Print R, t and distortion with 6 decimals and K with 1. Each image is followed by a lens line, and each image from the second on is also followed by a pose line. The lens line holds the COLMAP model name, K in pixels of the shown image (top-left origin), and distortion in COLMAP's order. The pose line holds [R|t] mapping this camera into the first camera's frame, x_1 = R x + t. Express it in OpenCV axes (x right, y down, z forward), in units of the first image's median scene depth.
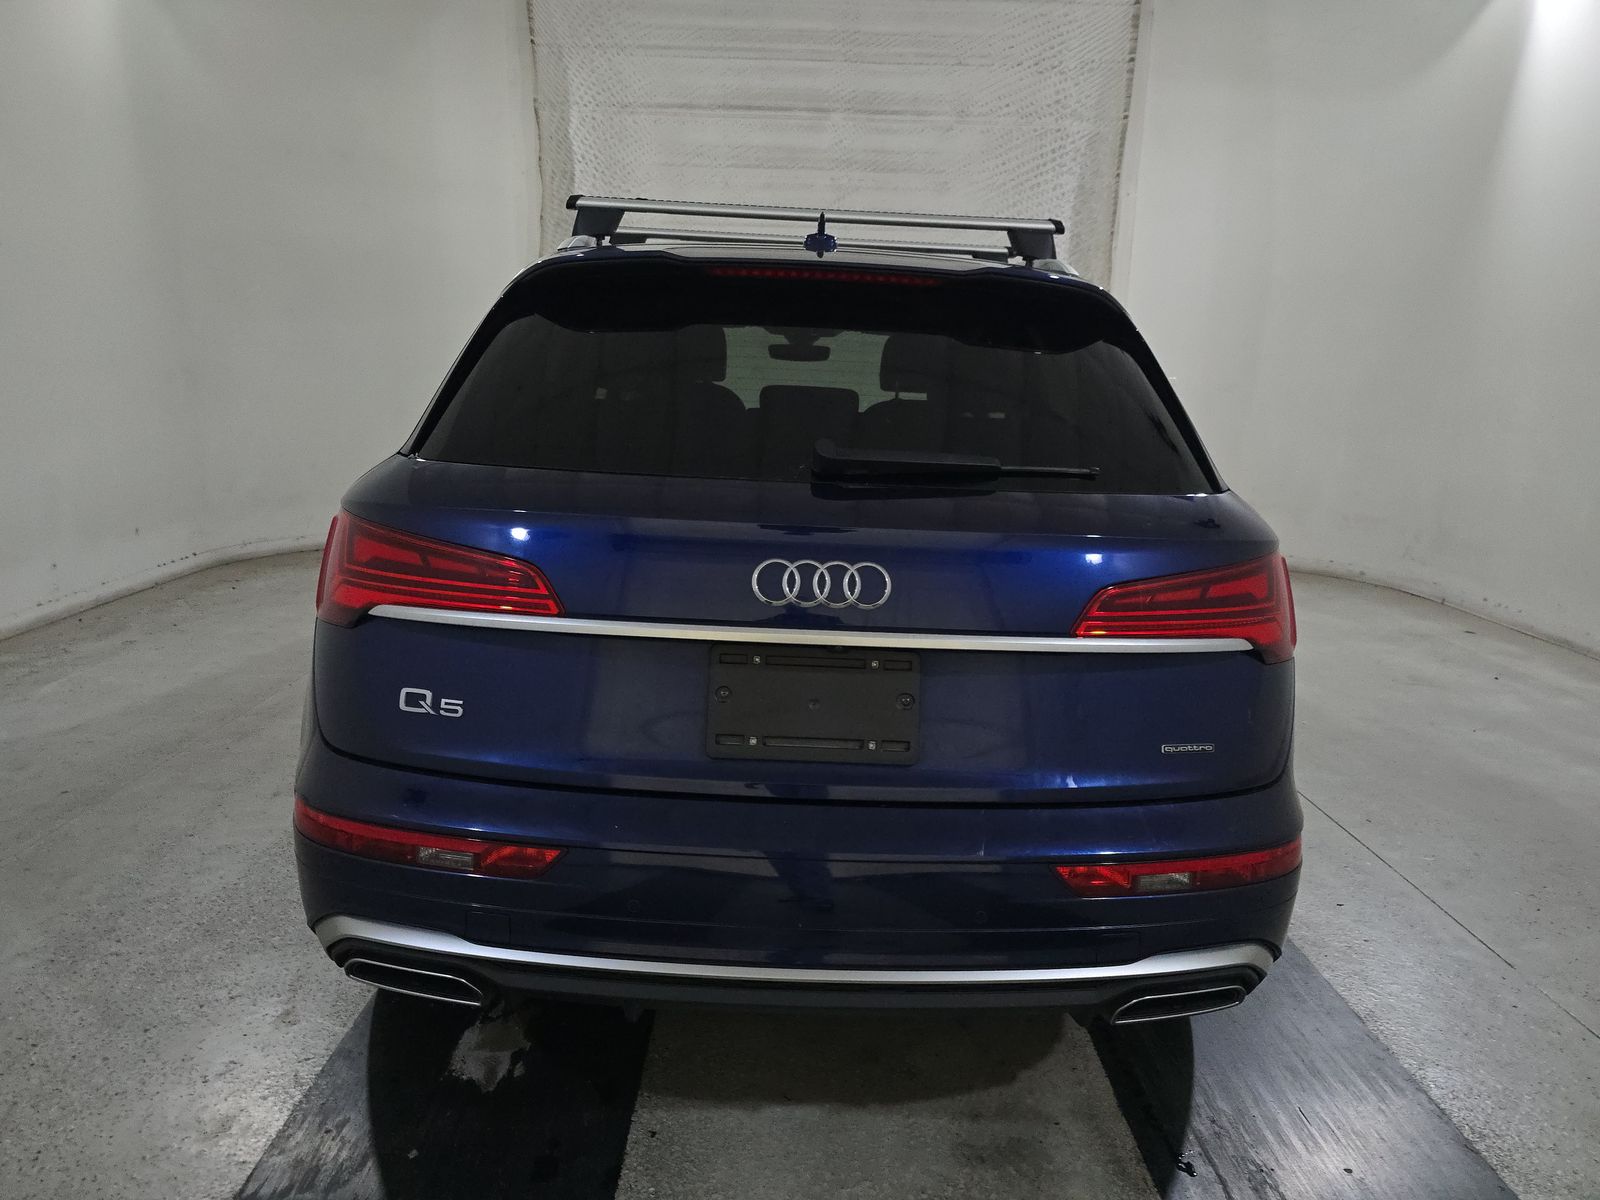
lens RADIAL K [[1073.3, 0, 808.5], [0, 1073.3, 605.6], [0, 0, 1]] dist [0.022761, -0.017082]
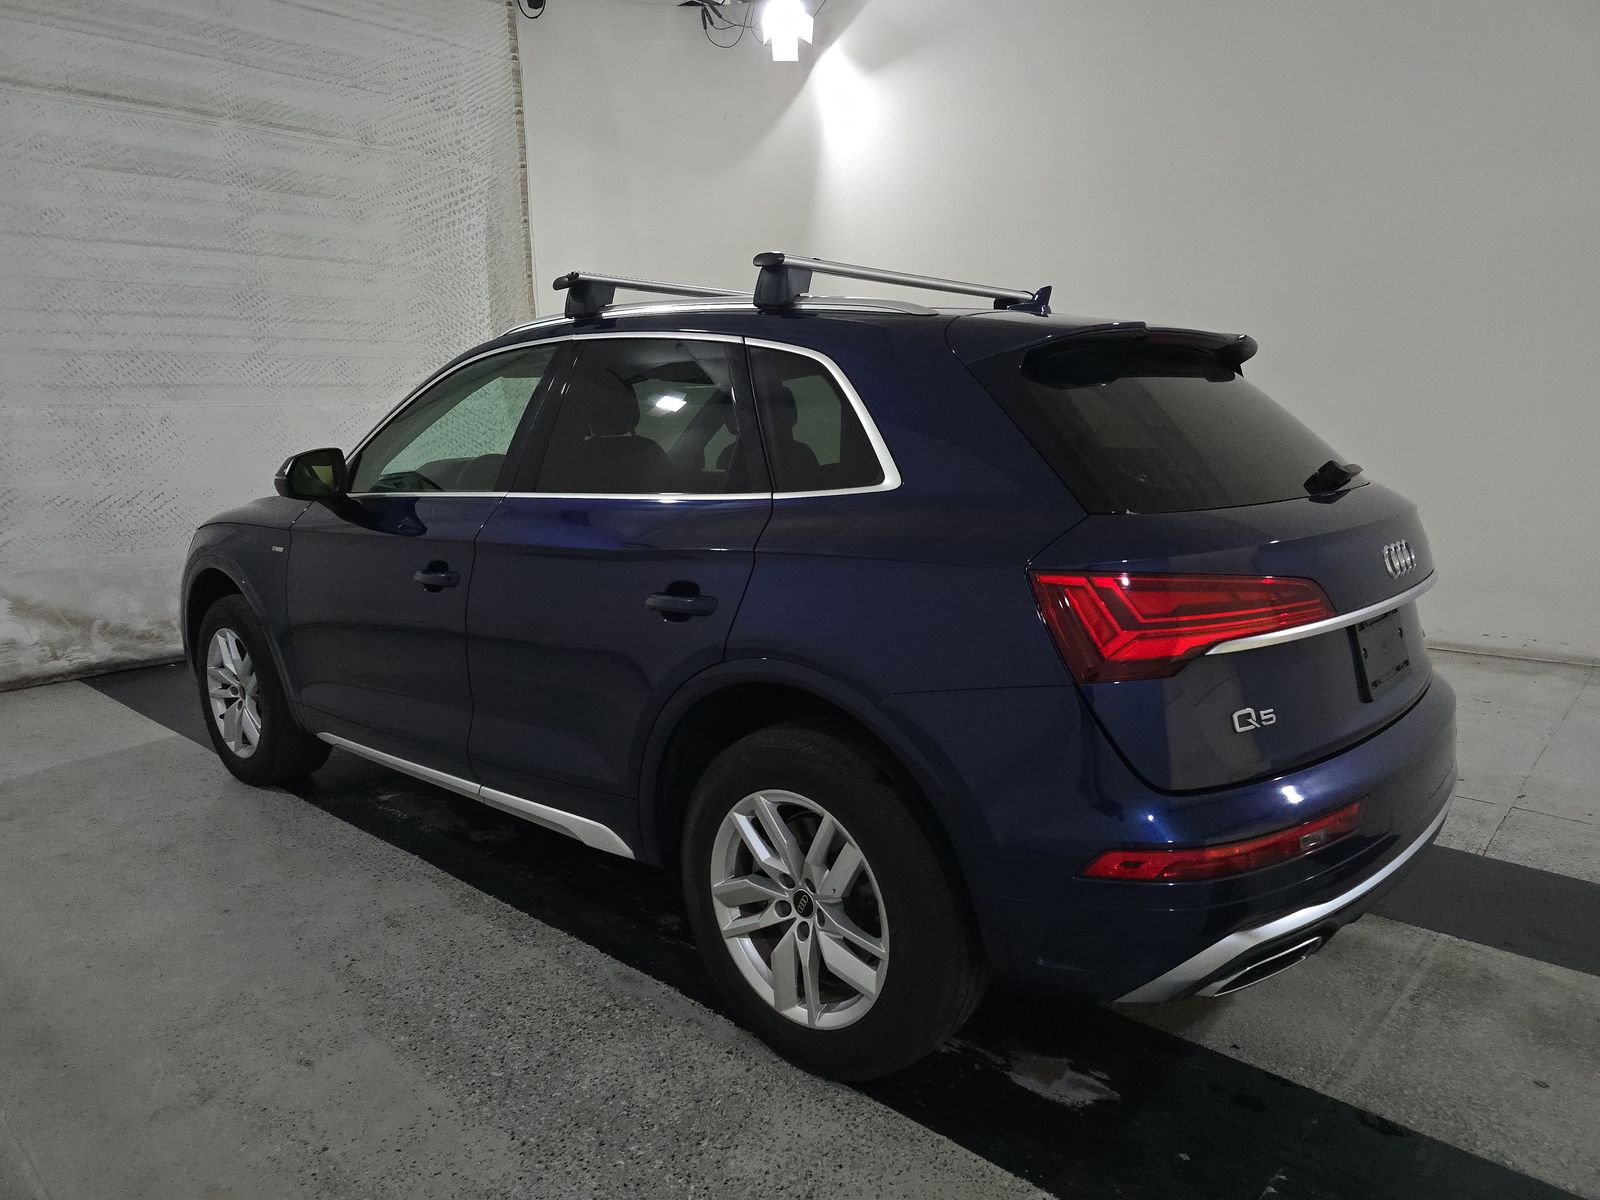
lens RADIAL K [[1073.3, 0, 802.4], [0, 1073.3, 599.8], [0, 0, 1]] dist [0.022761, -0.017082]
pose [[0.680594, -0.168776, 0.712956, -0.336272], [0.190084, 0.980461, 0.050646, -0.041816], [-0.707573, 0.101052, 0.699378, 0.119448]]
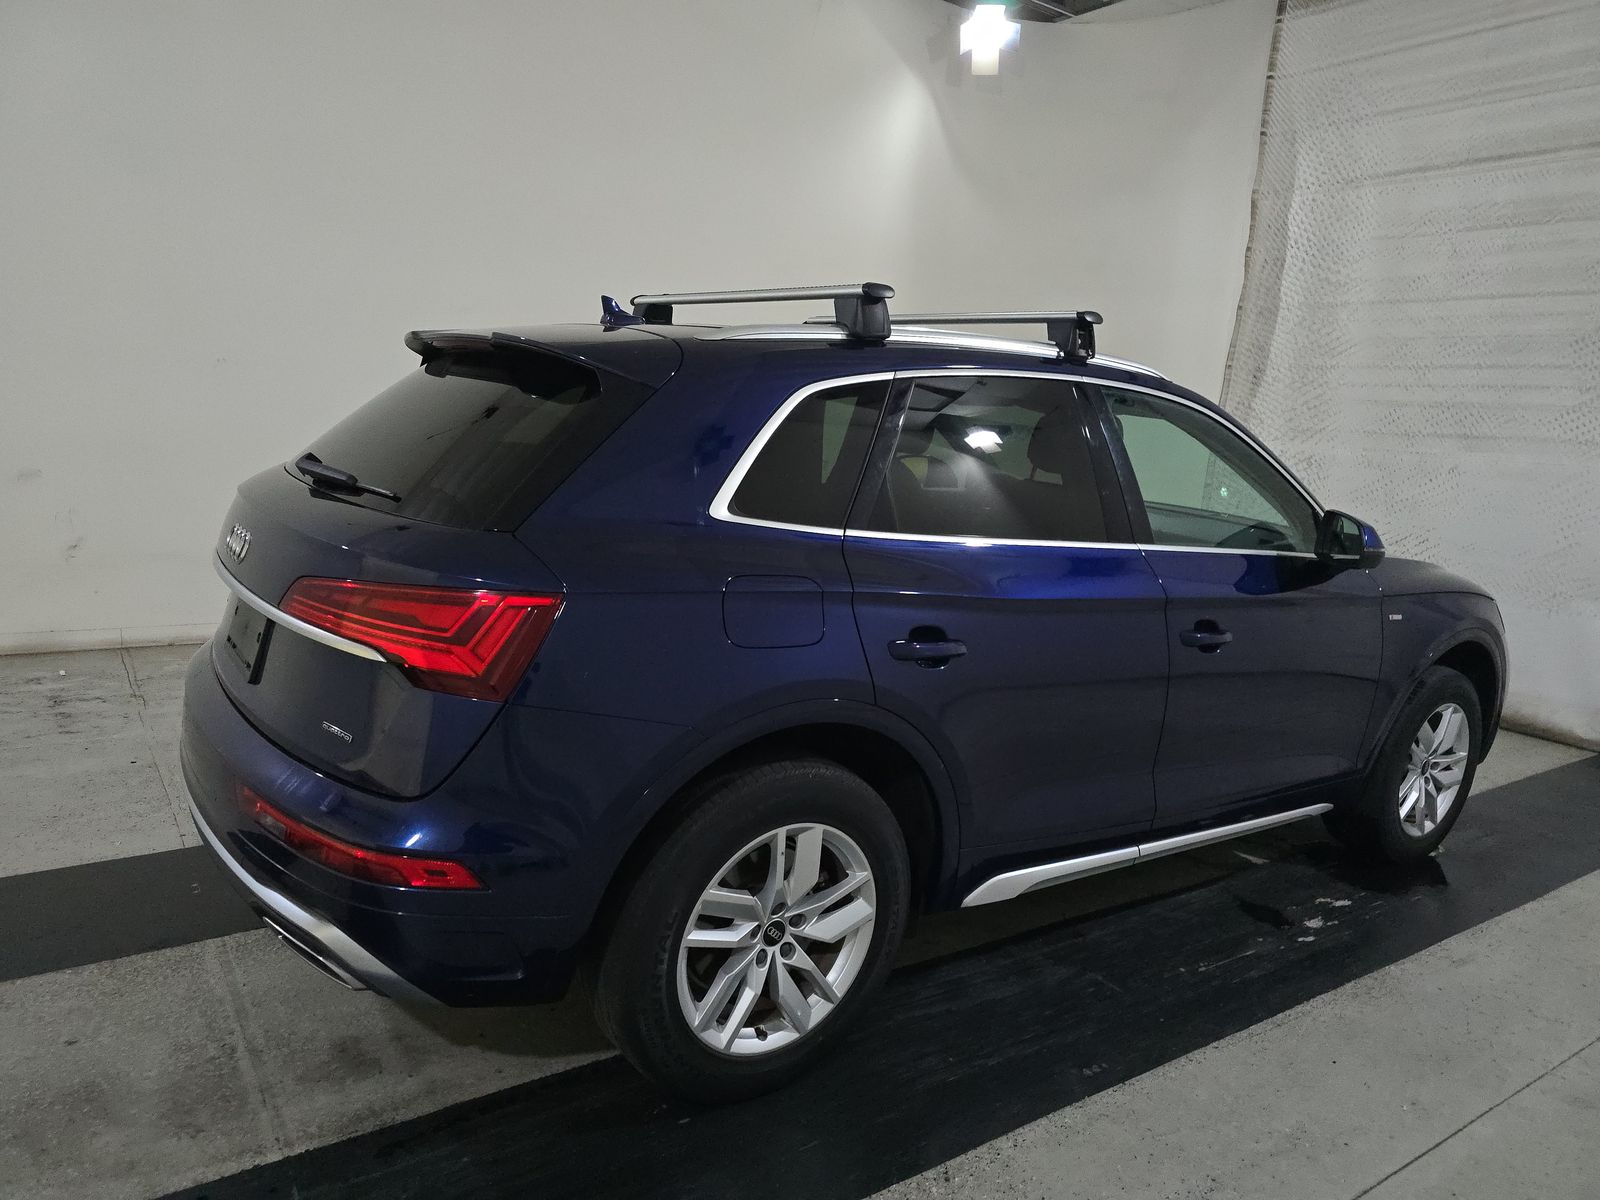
lens RADIAL K [[1073.3, 0, 811.8], [0, 1073.3, 604.1], [0, 0, 1]] dist [0.022761, -0.017082]
pose [[0.567562, 0.153728, -0.808852, 0.364918], [-0.227307, 0.973489, 0.025520, -0.034964], [0.791331, 0.169373, 0.587459, 0.163325]]
